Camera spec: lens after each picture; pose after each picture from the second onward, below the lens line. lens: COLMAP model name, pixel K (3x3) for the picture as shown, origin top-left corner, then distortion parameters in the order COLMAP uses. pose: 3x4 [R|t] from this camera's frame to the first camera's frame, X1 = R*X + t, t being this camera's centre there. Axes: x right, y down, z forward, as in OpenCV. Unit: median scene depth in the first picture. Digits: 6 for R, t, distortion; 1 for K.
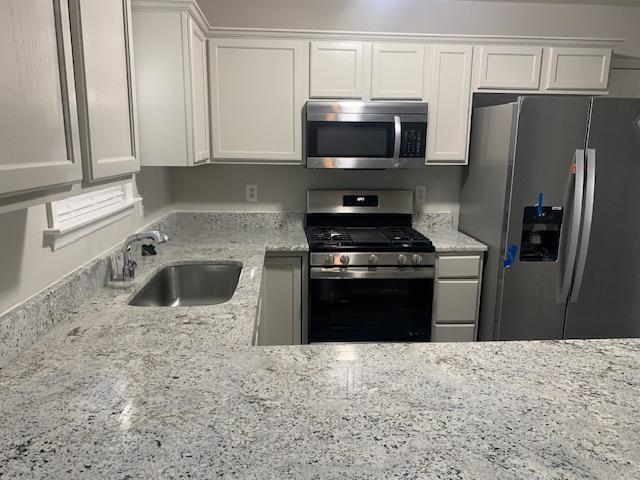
lens RADIAL K [[479.4, 0, 320.0], [0, 479.4, 240.0], [0, 0, 1]] dist [0.005989, 0.001968]
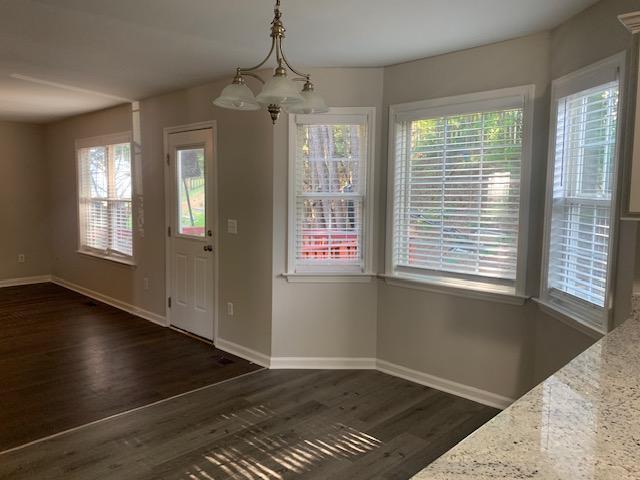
lens RADIAL K [[489.0, 0, 320.0], [0, 489.0, 240.0], [0, 0, 1]] dist [0.074751, -0.148309]
pose [[-0.743503, 0.040497, -0.667506, 0.615984], [-0.148142, 0.963390, 0.223457, -0.067435], [0.652118, 0.265026, -0.710284, 0.461555]]
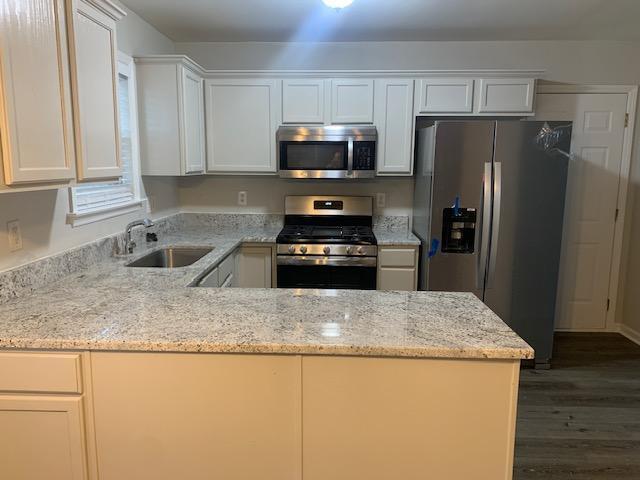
lens RADIAL K [[489.0, 0, 320.0], [0, 489.0, 240.0], [0, 0, 1]] dist [0.074751, -0.148309]
pose [[0.992183, 0.014672, -0.123924, 0.247614], [-0.019218, 0.999182, -0.035570, 0.059384], [0.123301, 0.037674, 0.991654, -0.274457]]
